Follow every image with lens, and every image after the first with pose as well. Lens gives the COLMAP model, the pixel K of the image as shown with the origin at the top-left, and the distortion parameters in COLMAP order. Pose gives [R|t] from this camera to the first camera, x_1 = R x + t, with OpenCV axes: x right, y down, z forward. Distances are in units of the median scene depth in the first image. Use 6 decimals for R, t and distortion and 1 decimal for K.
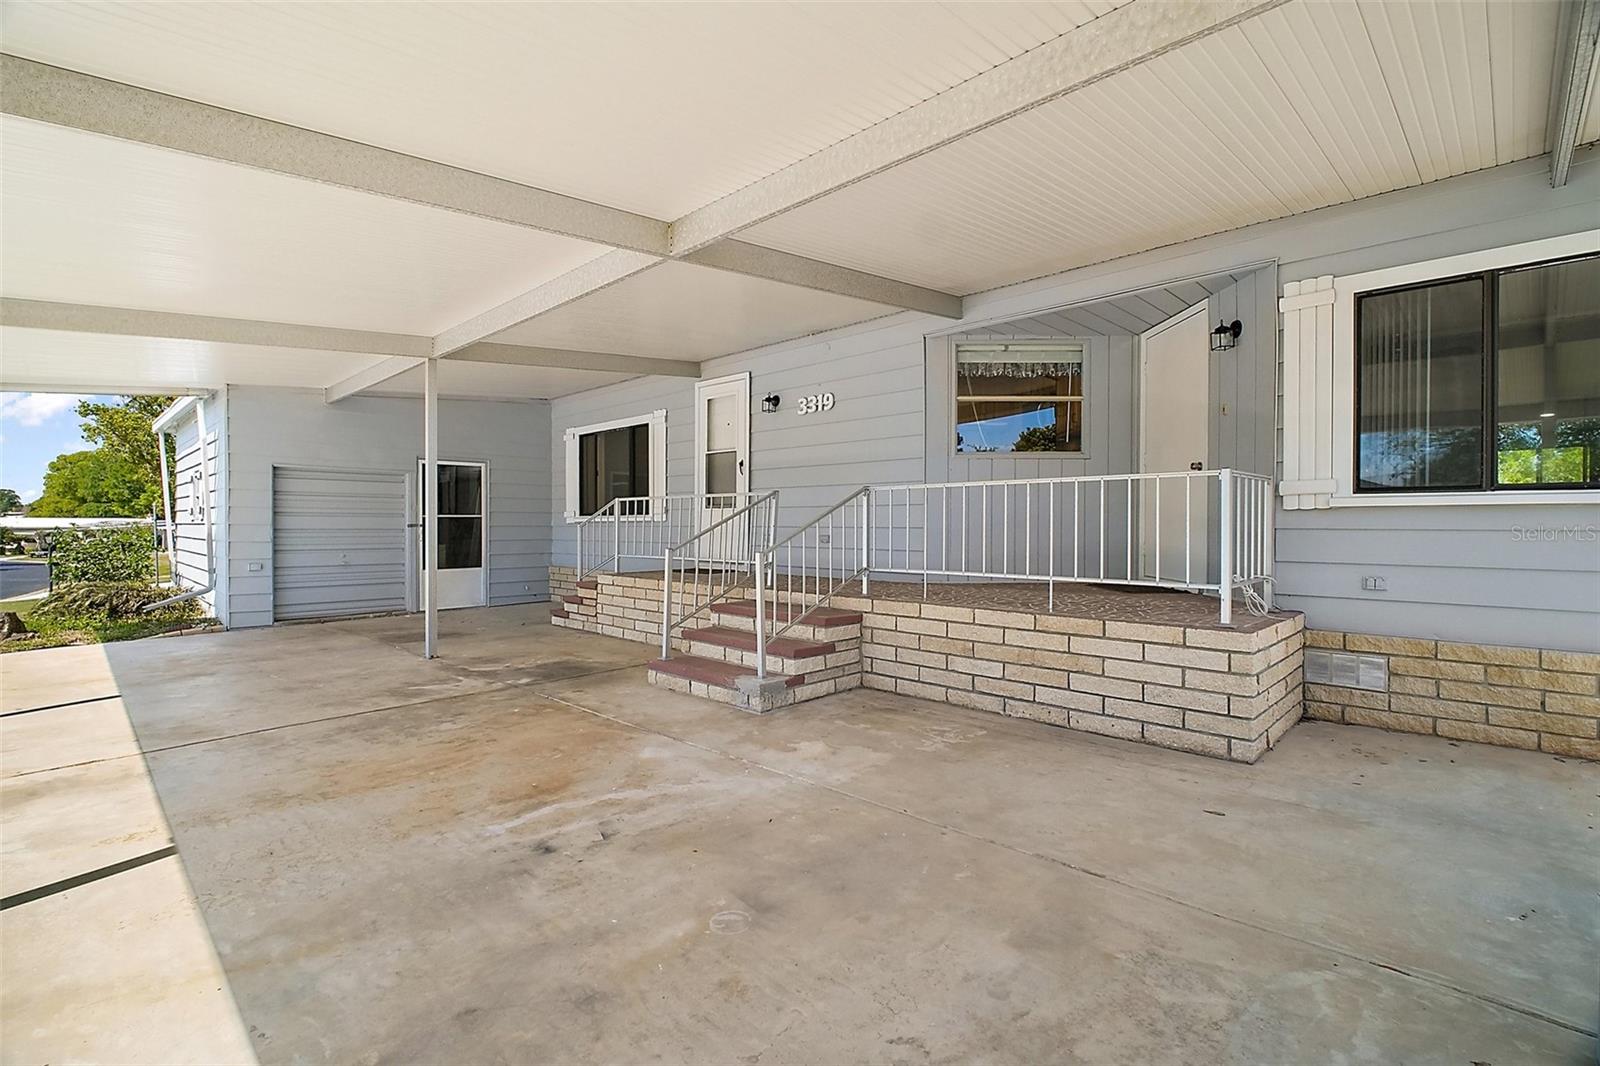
lens RADIAL K [[729.8, 0, 778.4], [0, 729.8, 515.9], [0, 0, 1]] dist [0.000020, -0.000224]
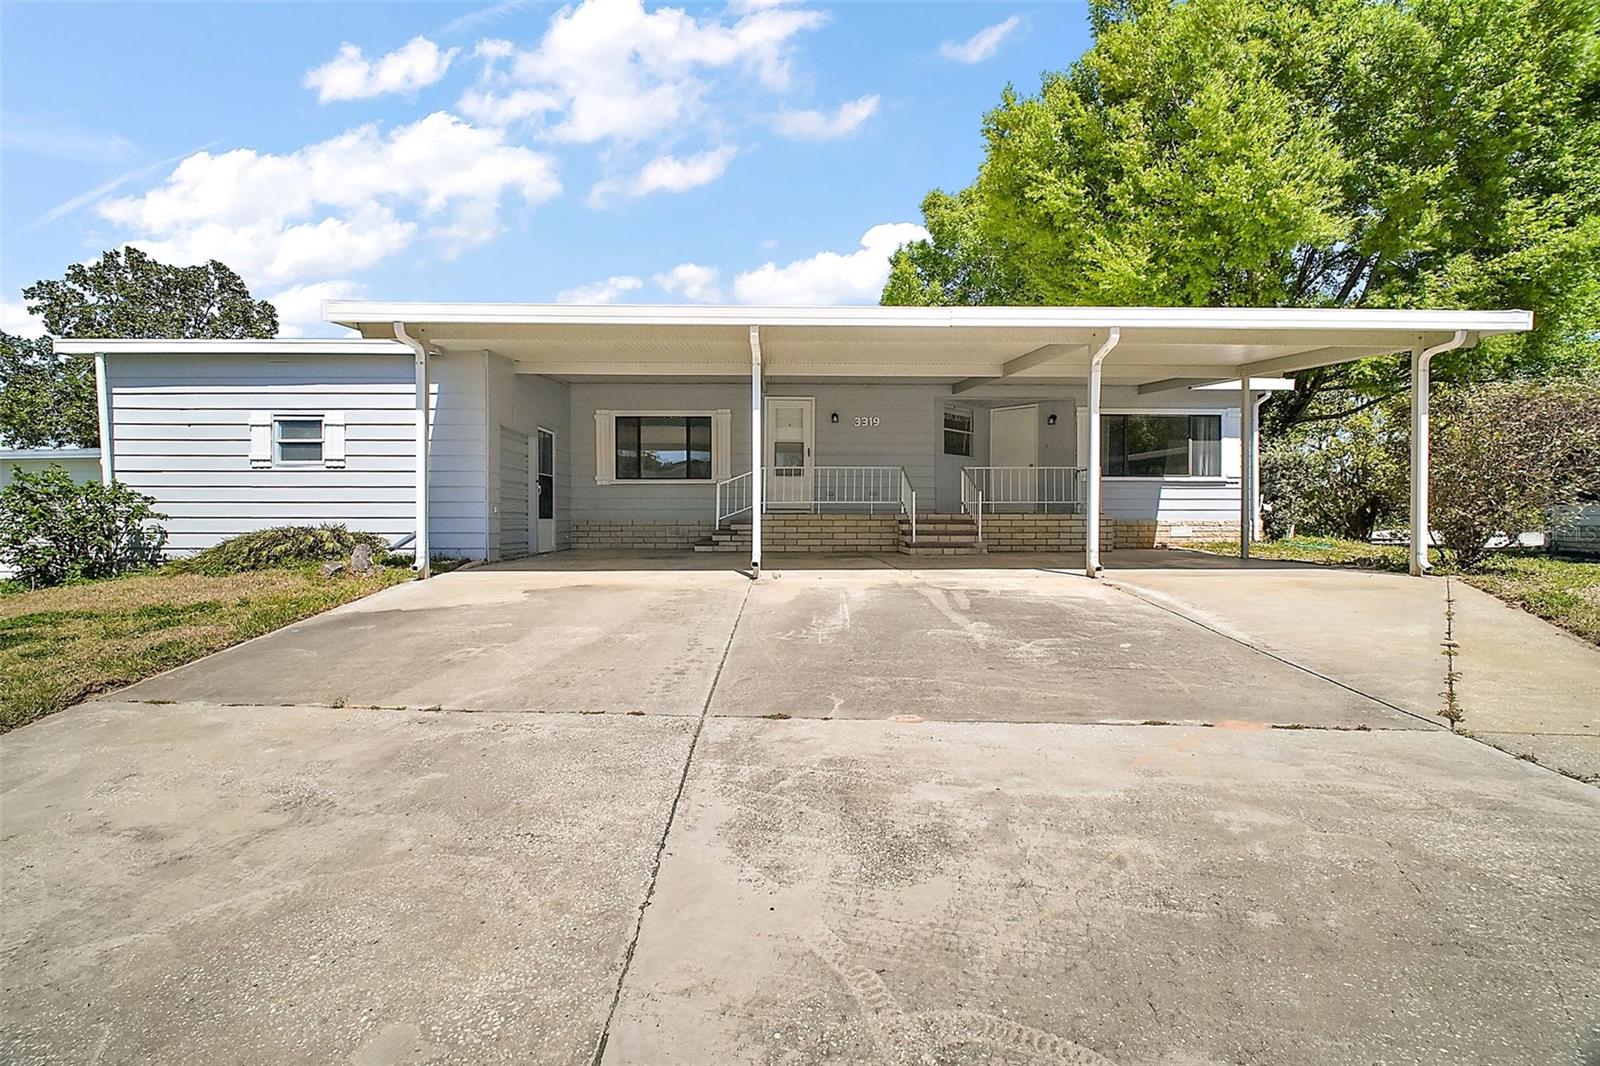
lens RADIAL K [[756.3, 0, 772.0], [0, 756.3, 517.0], [0, 0, 1]] dist [0.001467, -0.006427]
pose [[0.705030, 0.005535, 0.709156, -1.690672], [-0.009530, 0.999953, 0.001670, 0.101352], [-0.709113, -0.007936, 0.705050, -0.219115]]
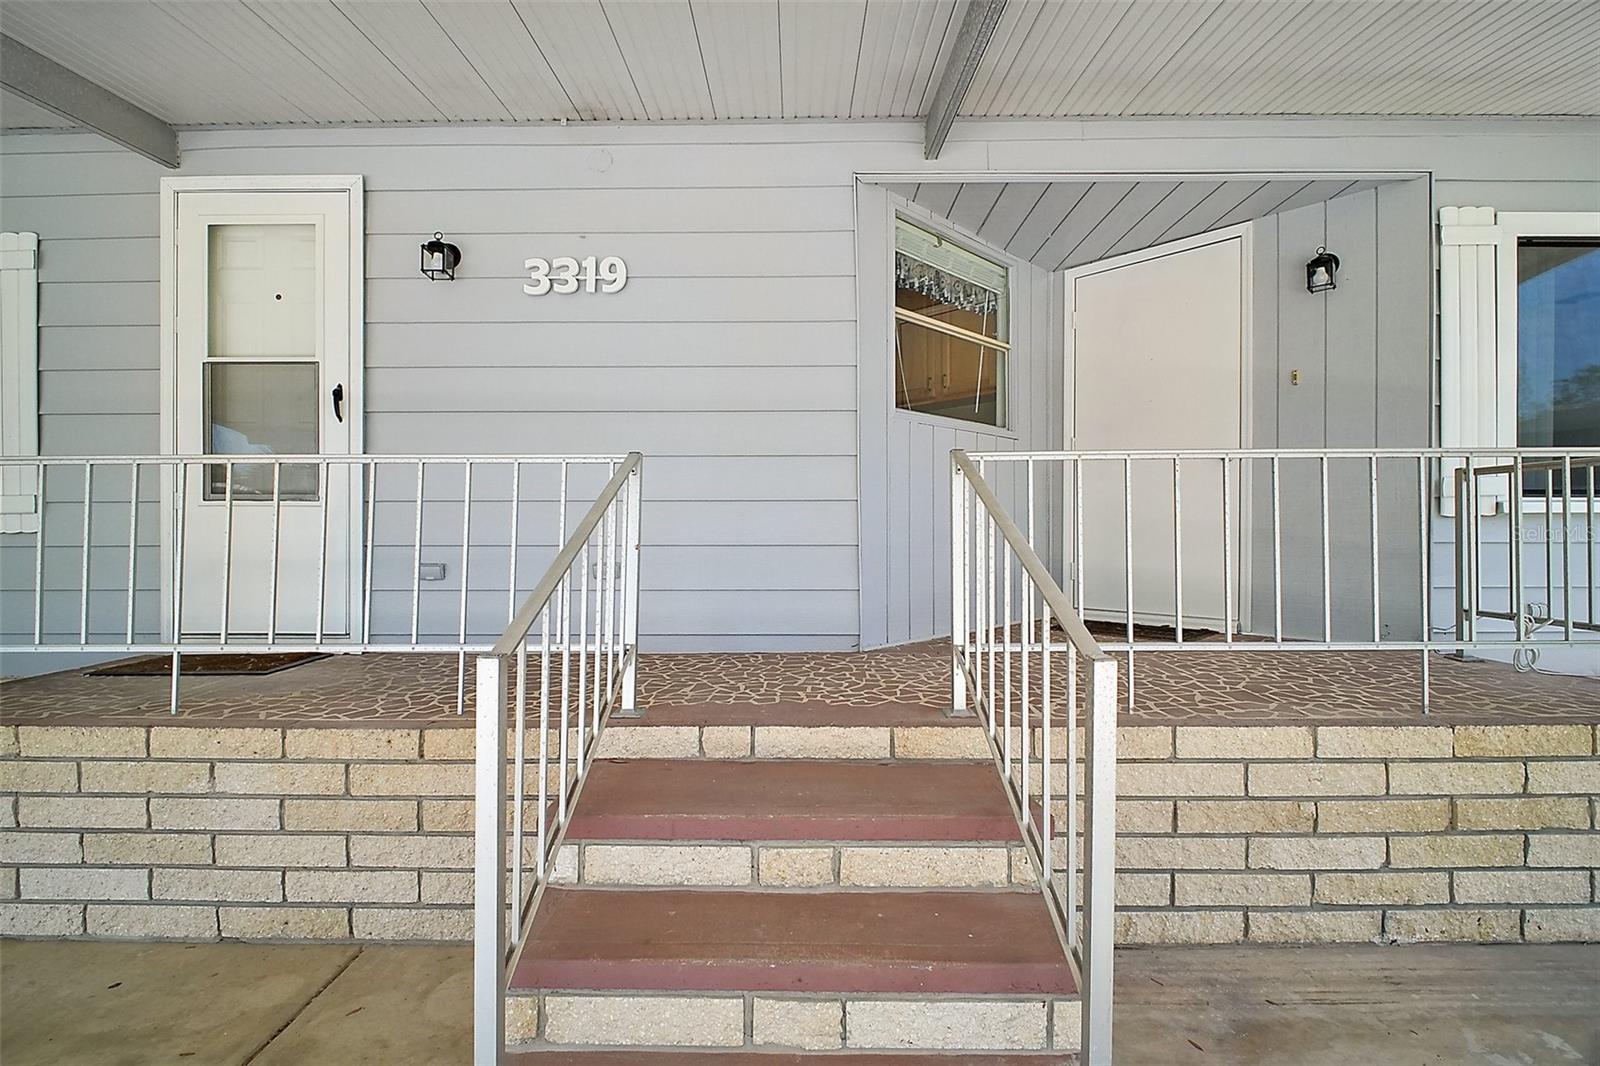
lens RADIAL K [[756.3, 0, 772.0], [0, 756.3, 517.0], [0, 0, 1]] dist [0.001467, -0.006427]
pose [[0.713385, 0.002942, 0.700767, -0.220191], [-0.004146, 0.999991, 0.000023, -0.001979], [-0.700760, -0.002922, 0.713391, 0.647181]]
